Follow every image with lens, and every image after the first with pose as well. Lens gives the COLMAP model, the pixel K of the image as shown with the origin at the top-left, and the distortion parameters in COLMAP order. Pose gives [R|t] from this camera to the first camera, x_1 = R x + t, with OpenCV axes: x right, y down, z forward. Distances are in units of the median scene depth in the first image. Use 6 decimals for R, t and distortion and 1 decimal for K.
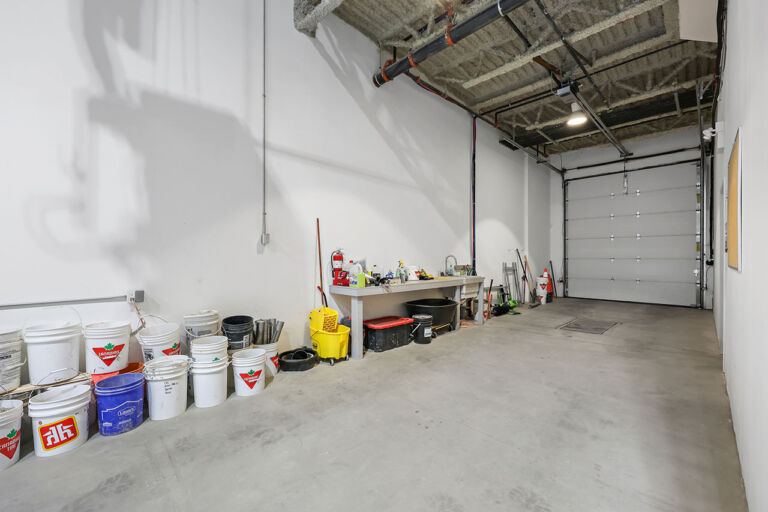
lens RADIAL K [[313.8, 0, 382.9], [0, 313.8, 258.8], [0, 0, 1]] dist [-0.002323, -0.000274]
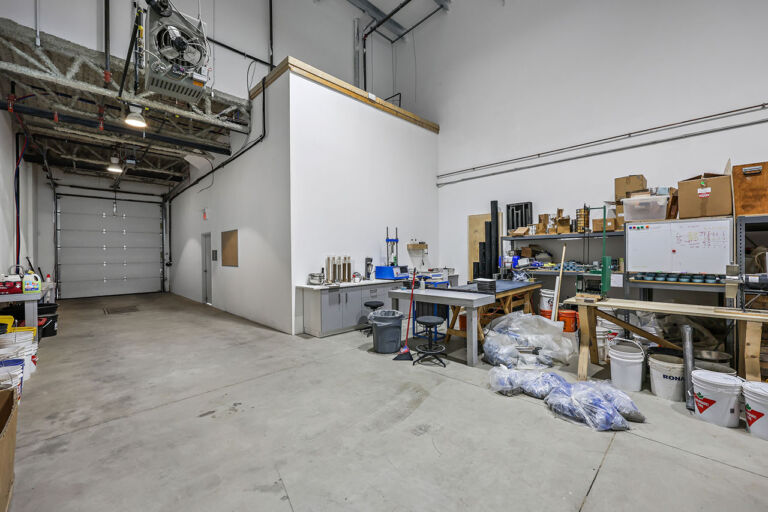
lens RADIAL K [[312.3, 0, 388.8], [0, 312.3, 255.1], [0, 0, 1]] dist [-0.002880, -0.000689]
pose [[-0.002779, 0.000304, 0.999996, -1.228085], [0.017352, 0.999849, -0.000256, -0.032080], [-0.999846, 0.017352, -0.002784, -0.385562]]
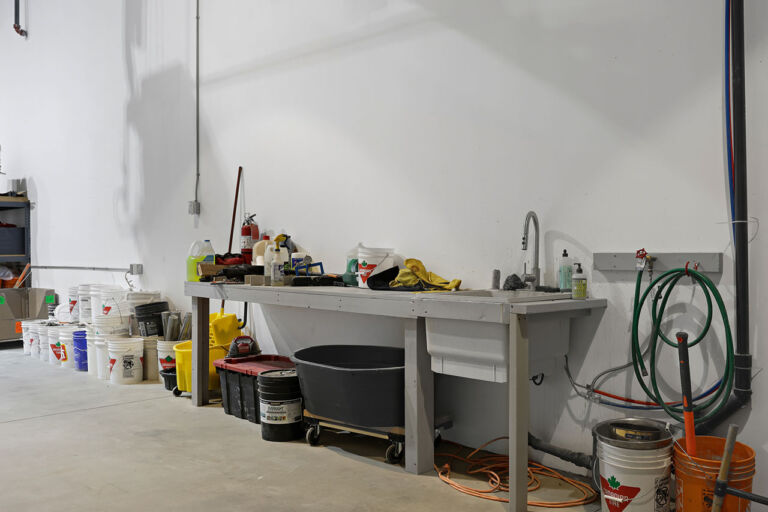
lens RADIAL K [[771.4, 0, 384.0], [0, 771.4, 256.0], [0, 0, 1]] dist [-0.005166, -0.003874]
pose [[-0.052557, 0.003940, -0.998610, 1.232823], [-0.004852, 0.999979, 0.004201, 0.035266], [0.998606, 0.005066, -0.052537, 1.319781]]
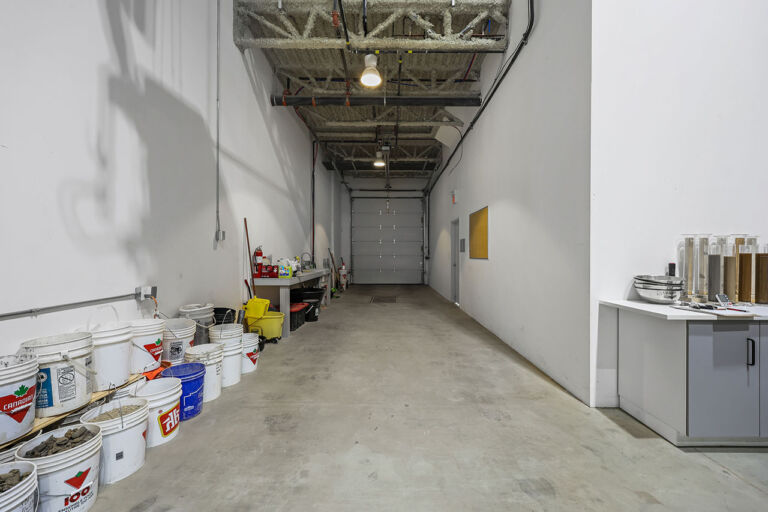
lens RADIAL K [[312.3, 0, 388.8], [0, 312.3, 255.1], [0, 0, 1]] dist [-0.002880, -0.000689]
pose [[0.702594, 0.001916, 0.711588, -0.616616], [0.000875, 0.999993, -0.003557, 0.005059], [-0.711590, 0.003121, 0.702588, -0.125898]]
